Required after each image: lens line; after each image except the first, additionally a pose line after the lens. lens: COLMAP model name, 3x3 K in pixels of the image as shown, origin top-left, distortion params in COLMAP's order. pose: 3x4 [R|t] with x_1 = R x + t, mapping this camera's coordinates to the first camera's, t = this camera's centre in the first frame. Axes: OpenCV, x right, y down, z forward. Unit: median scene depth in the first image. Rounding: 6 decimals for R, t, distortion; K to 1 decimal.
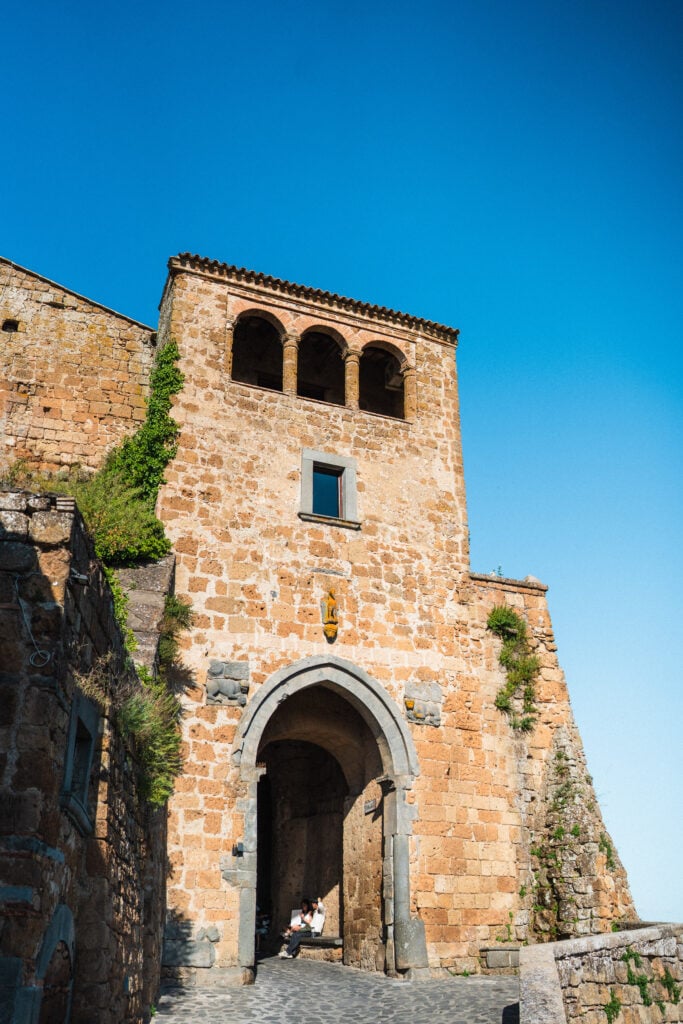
lens RADIAL K [[968.0, 0, 341.5], [0, 968.0, 512.0], [0, 0, 1]] dist [-0.002693, 0.005405]
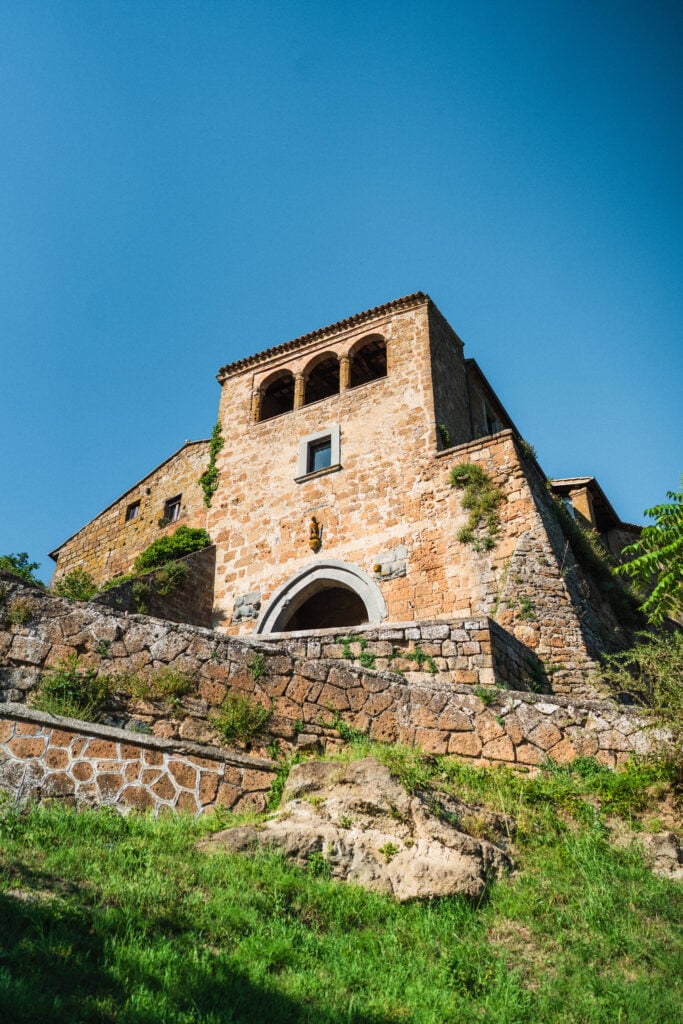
lens RADIAL K [[968.0, 0, 341.5], [0, 968.0, 512.0], [0, 0, 1]] dist [-0.002693, 0.005405]
pose [[0.631731, -0.482863, -0.606432, 0.766674], [0.322315, 0.875089, -0.361016, 0.529602], [0.705003, 0.032603, 0.708454, 0.109196]]
